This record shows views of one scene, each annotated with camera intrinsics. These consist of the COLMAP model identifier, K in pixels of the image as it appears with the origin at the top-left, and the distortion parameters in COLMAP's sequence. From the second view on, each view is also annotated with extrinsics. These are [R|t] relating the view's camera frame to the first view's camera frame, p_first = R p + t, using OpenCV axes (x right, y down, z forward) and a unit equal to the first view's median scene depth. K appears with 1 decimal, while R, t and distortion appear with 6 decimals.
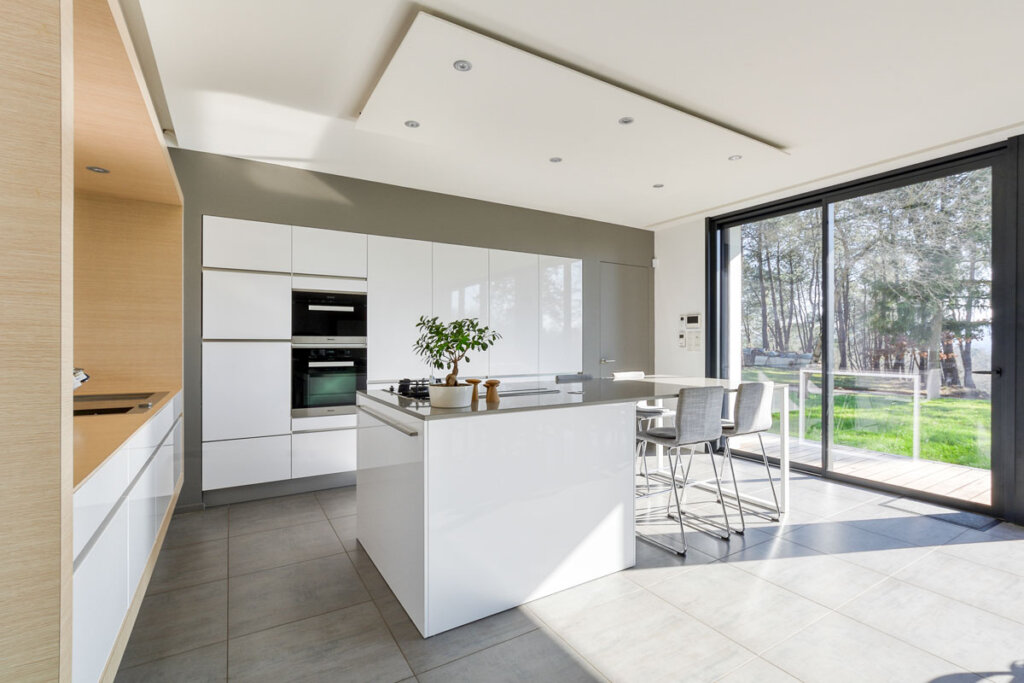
lens RADIAL K [[427.5, 0, 512.0], [0, 427.5, 341.5], [0, 0, 1]] dist [0.001661, 0.000109]
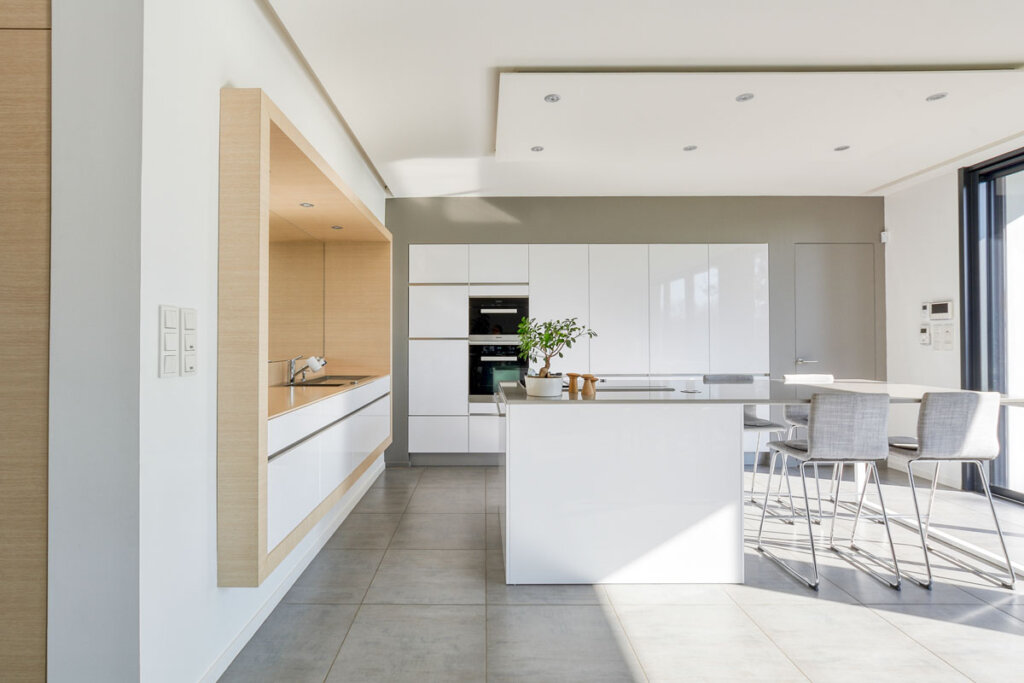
lens RADIAL K [[441.8, 0, 509.0], [0, 441.8, 332.6], [0, 0, 1]] dist [0.001471, 0.000497]
pose [[0.875936, -0.010640, -0.482310, 0.219784], [0.003872, 0.999880, -0.015027, -0.000171], [0.482412, 0.011295, 0.875872, -0.054071]]
